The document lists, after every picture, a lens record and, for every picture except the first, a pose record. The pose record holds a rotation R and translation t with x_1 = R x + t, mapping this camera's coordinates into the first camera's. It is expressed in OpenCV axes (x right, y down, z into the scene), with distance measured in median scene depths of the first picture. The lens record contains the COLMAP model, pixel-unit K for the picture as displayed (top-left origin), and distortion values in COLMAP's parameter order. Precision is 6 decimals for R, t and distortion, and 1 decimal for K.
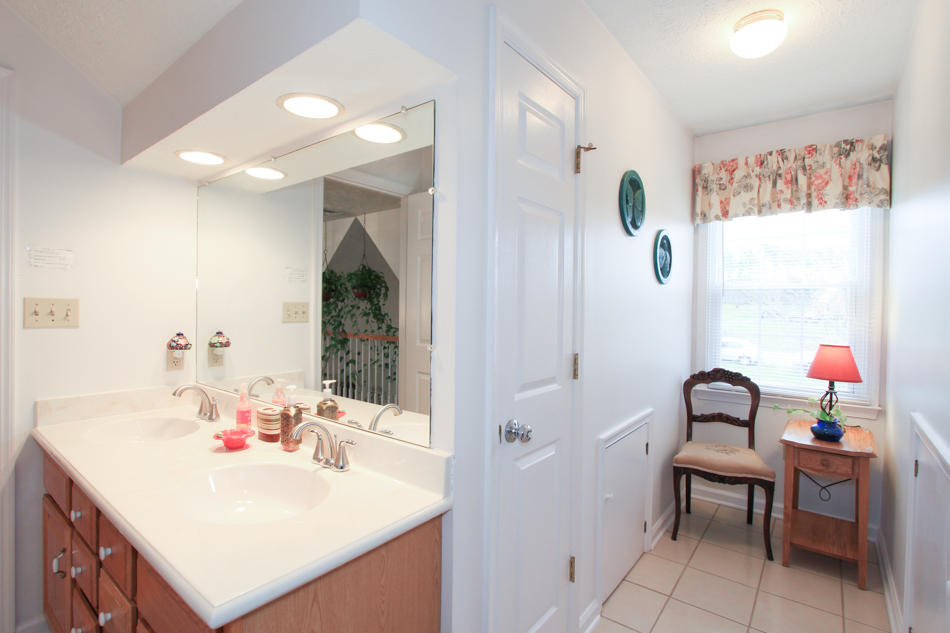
lens RADIAL K [[442.4, 0, 480.5], [0, 442.4, 310.5], [0, 0, 1]] dist [-0.017809, 0.004083]
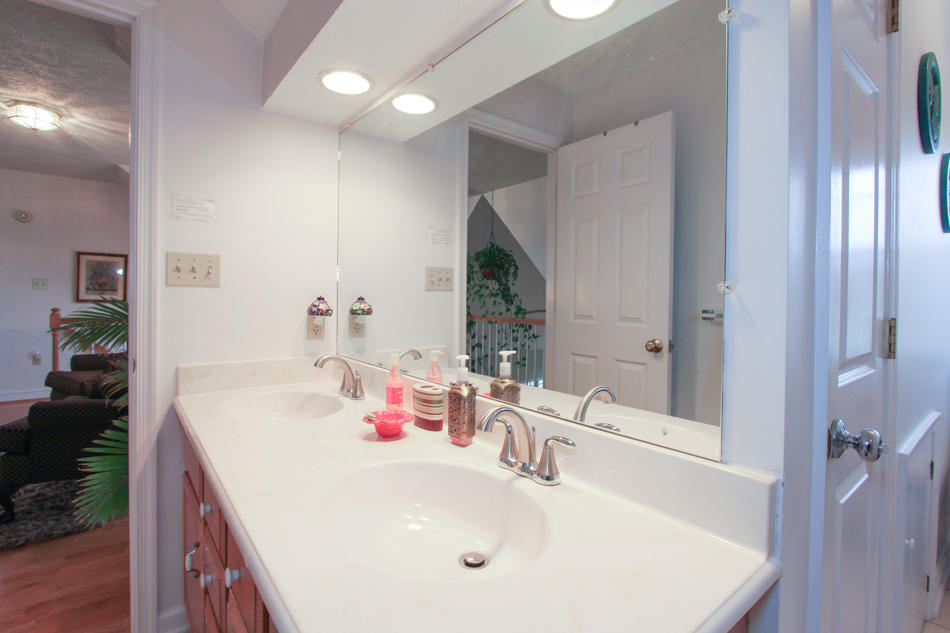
lens RADIAL K [[442.4, 0, 495.3], [0, 442.4, 300.2], [0, 0, 1]] dist [-0.017809, 0.004083]
pose [[0.977299, 0.002589, -0.211850, -0.172584], [-0.002939, 0.999995, -0.001337, 0.063127], [0.211846, 0.001930, 0.977301, 0.233568]]
